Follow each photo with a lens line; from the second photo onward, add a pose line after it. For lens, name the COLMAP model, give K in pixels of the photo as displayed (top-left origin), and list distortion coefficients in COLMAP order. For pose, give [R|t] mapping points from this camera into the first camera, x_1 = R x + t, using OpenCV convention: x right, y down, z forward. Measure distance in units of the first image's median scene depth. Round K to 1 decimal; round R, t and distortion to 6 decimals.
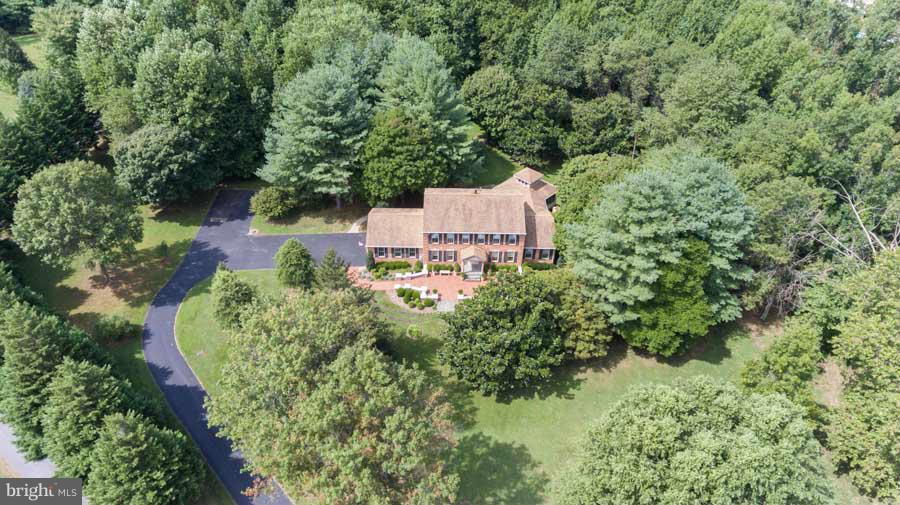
lens RADIAL K [[507.6, 0, 450.0], [0, 507.6, 252.5], [0, 0, 1]] dist [0.000452, 0.000064]
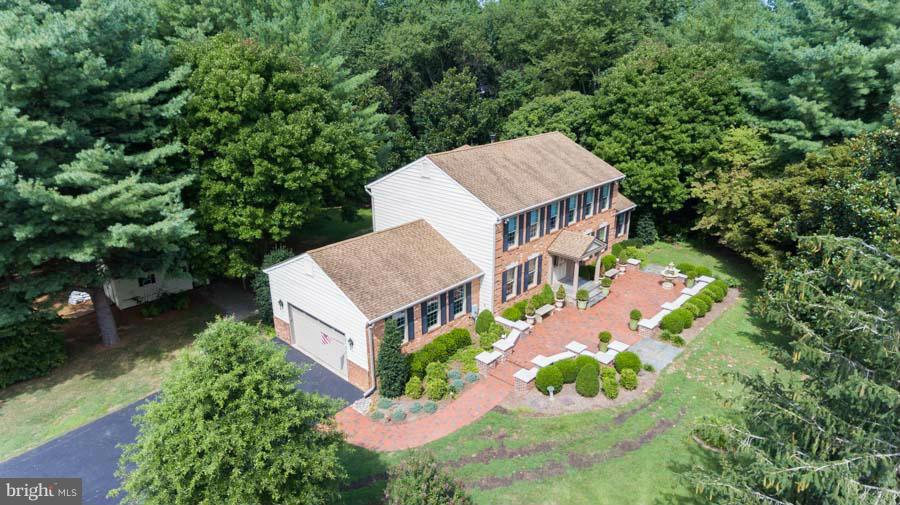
lens RADIAL K [[507.6, 0, 450.0], [0, 507.6, 252.5], [0, 0, 1]] dist [0.000452, 0.000064]
pose [[0.701391, -0.276030, 0.657159, -0.329566], [0.464677, 0.876192, -0.127922, 0.014700], [-0.540487, 0.395090, 0.742818, 0.720829]]
